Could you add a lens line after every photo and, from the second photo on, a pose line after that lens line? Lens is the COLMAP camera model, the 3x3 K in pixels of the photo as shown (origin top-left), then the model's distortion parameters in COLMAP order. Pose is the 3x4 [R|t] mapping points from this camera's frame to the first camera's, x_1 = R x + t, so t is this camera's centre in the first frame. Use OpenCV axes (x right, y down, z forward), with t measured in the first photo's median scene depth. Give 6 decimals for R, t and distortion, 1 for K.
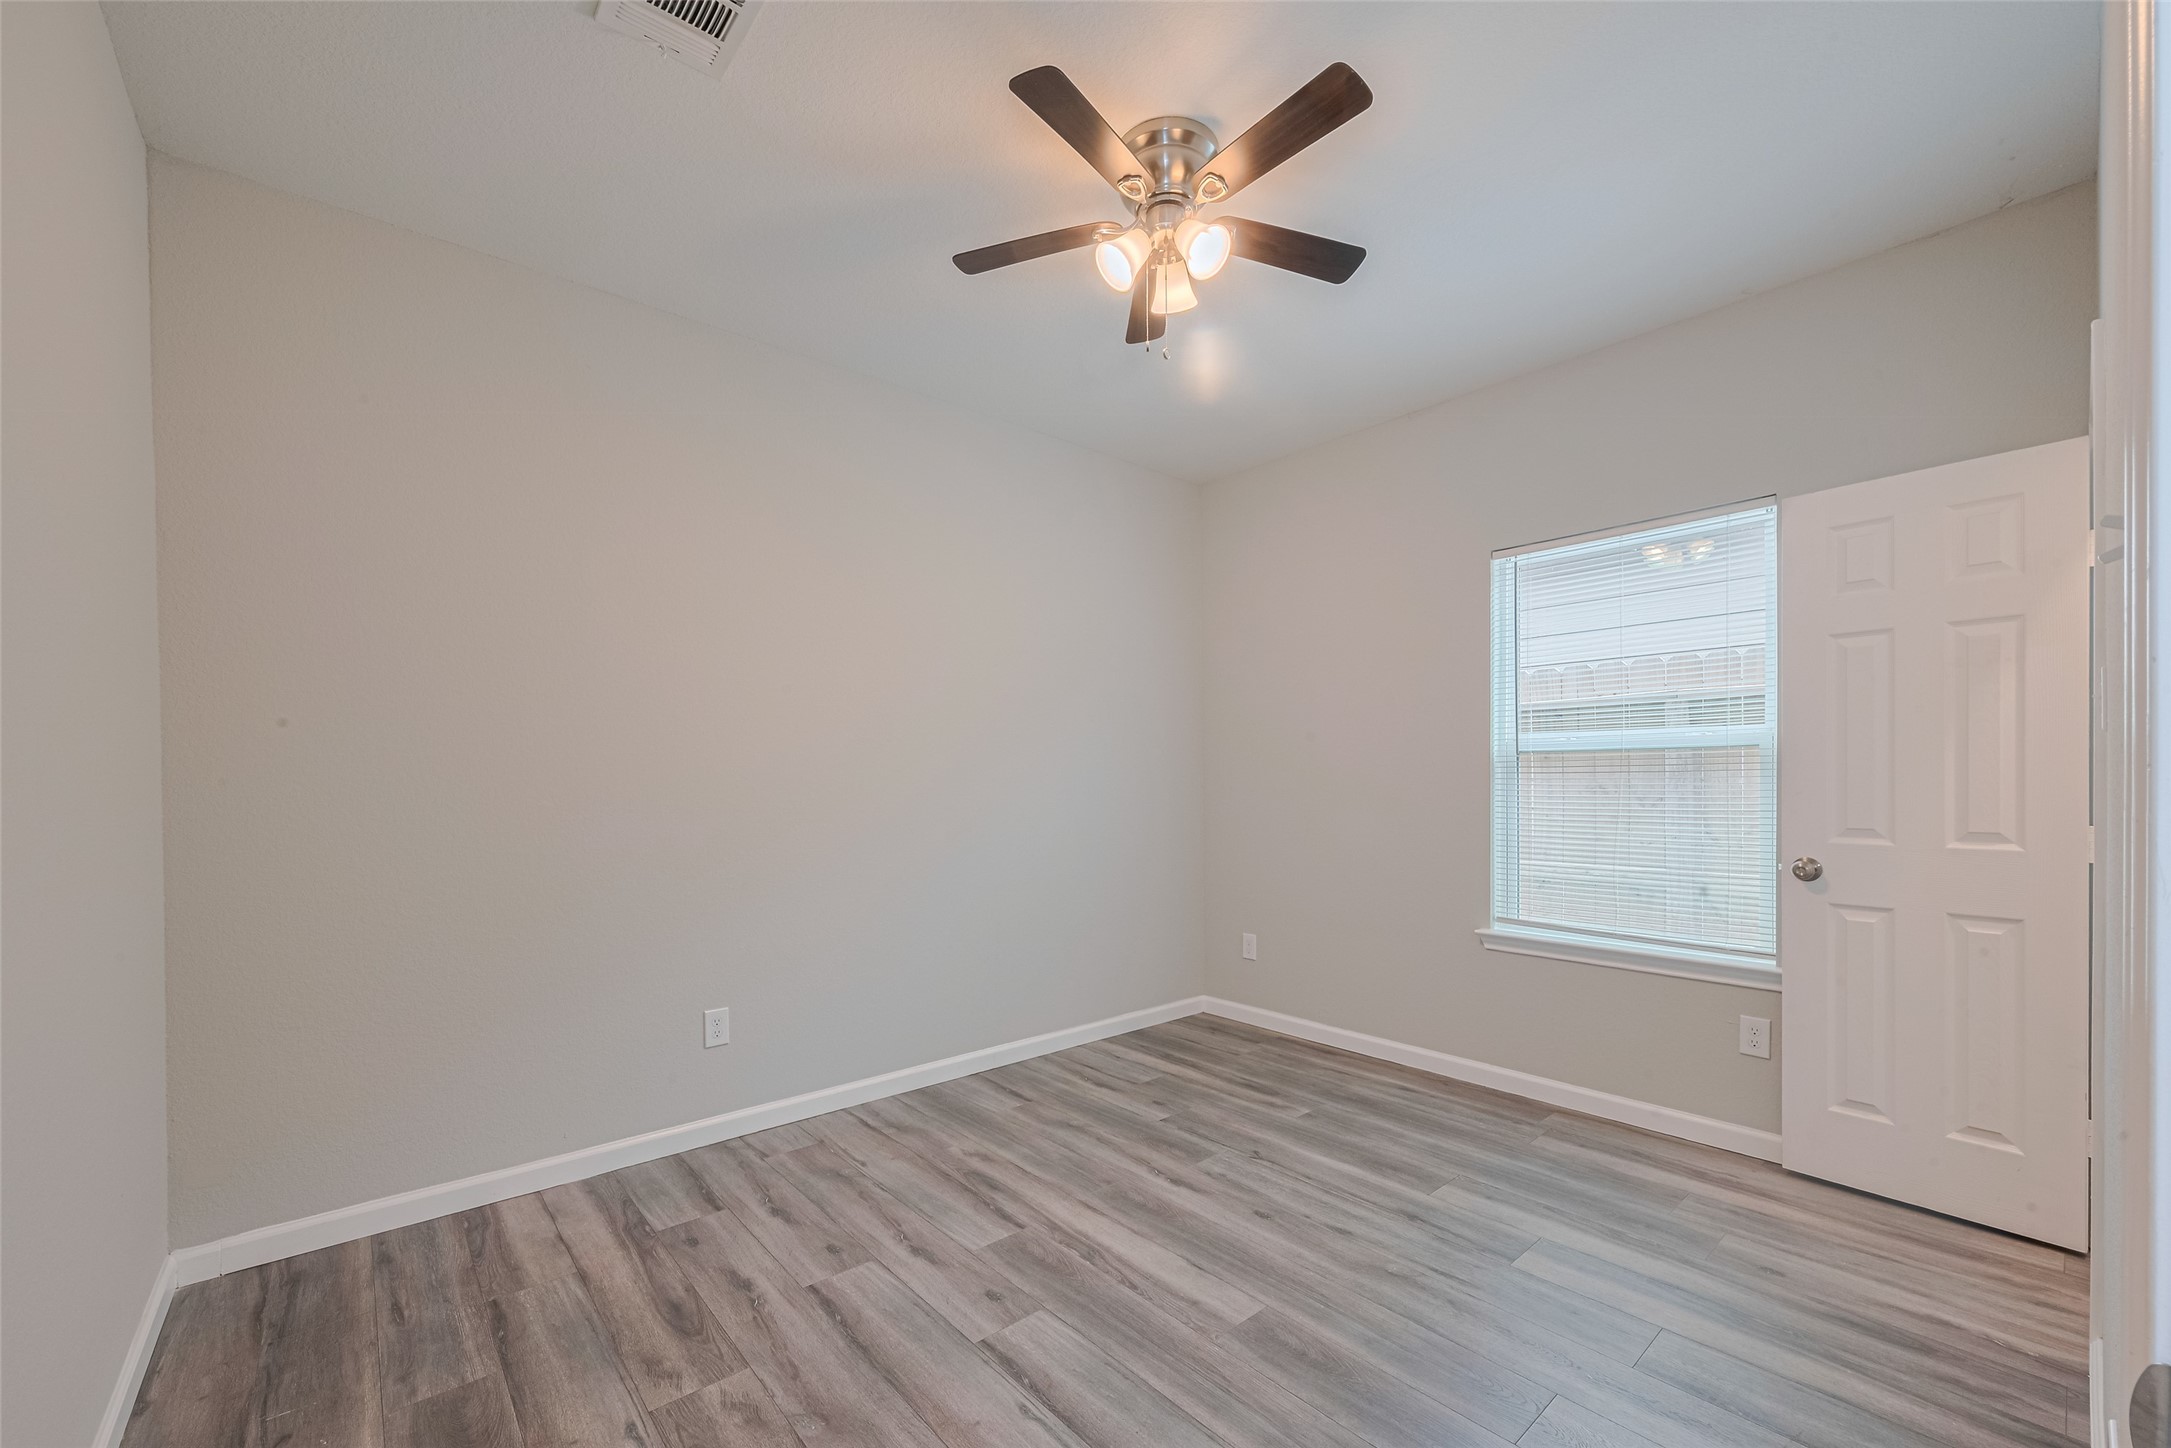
lens RADIAL K [[864.1, 0, 1080.2], [0, 864.1, 779.6], [0, 0, 1]] dist [-0.002547, -0.000070]
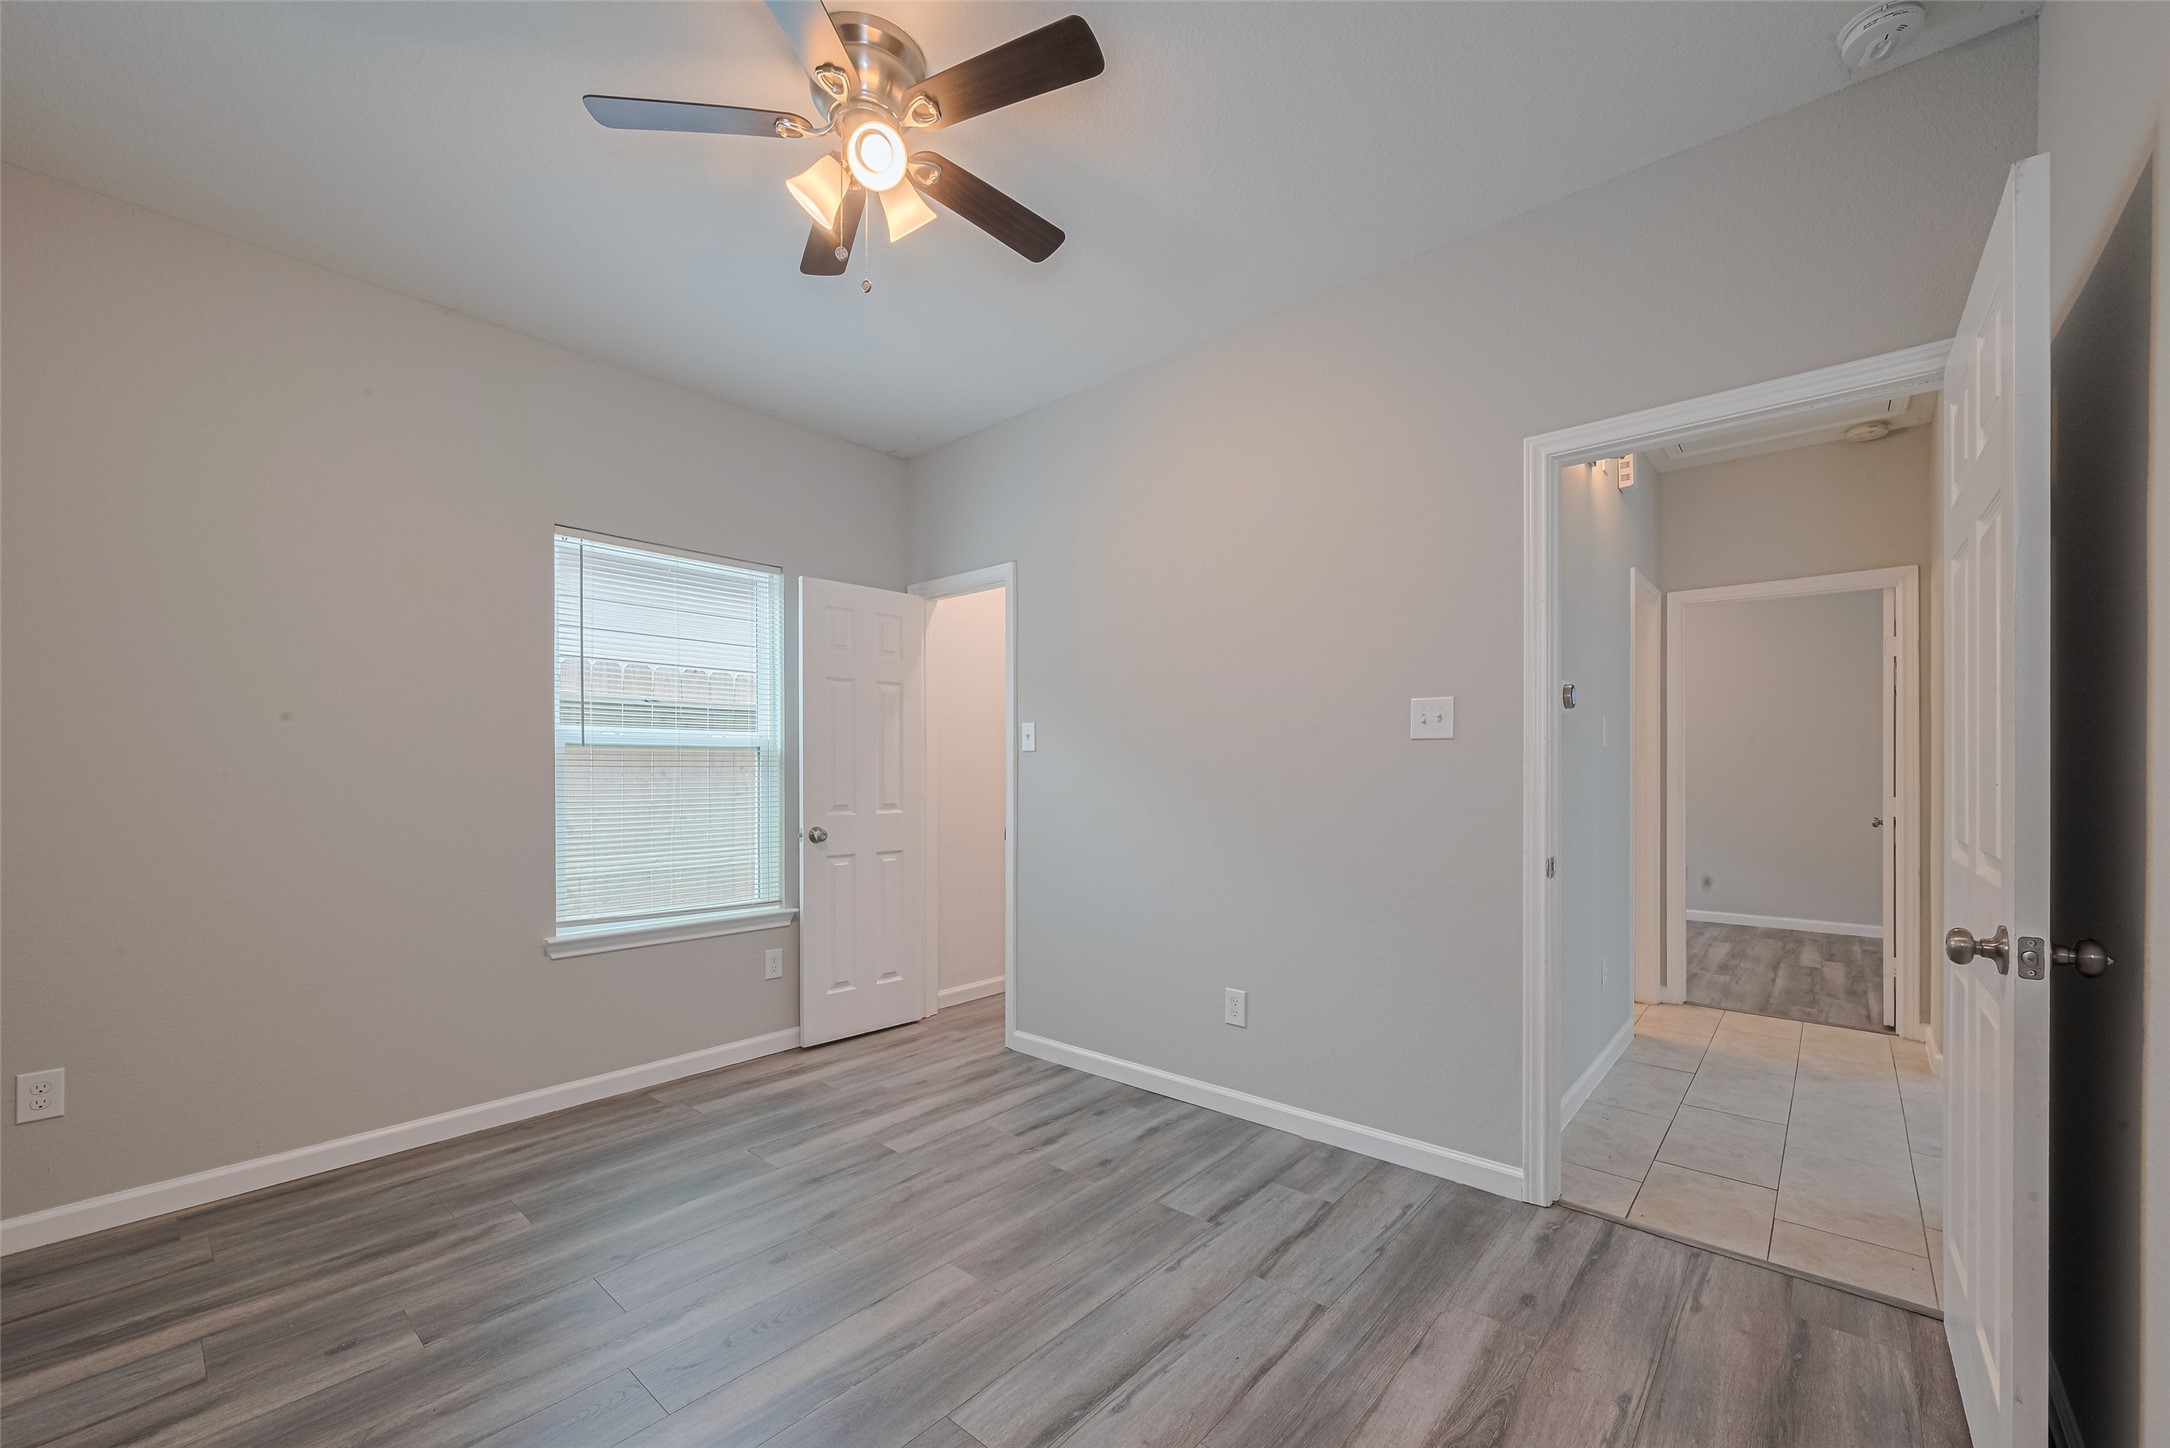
lens RADIAL K [[863.7, 0, 1079.7], [0, 863.7, 779.6], [0, 0, 1]] dist [-0.002547, -0.000070]
pose [[-0.134233, -0.003674, 0.990943, -0.588987], [0.003051, 0.999987, 0.004121, 0.005000], [-0.990945, 0.003576, -0.134220, 0.670316]]
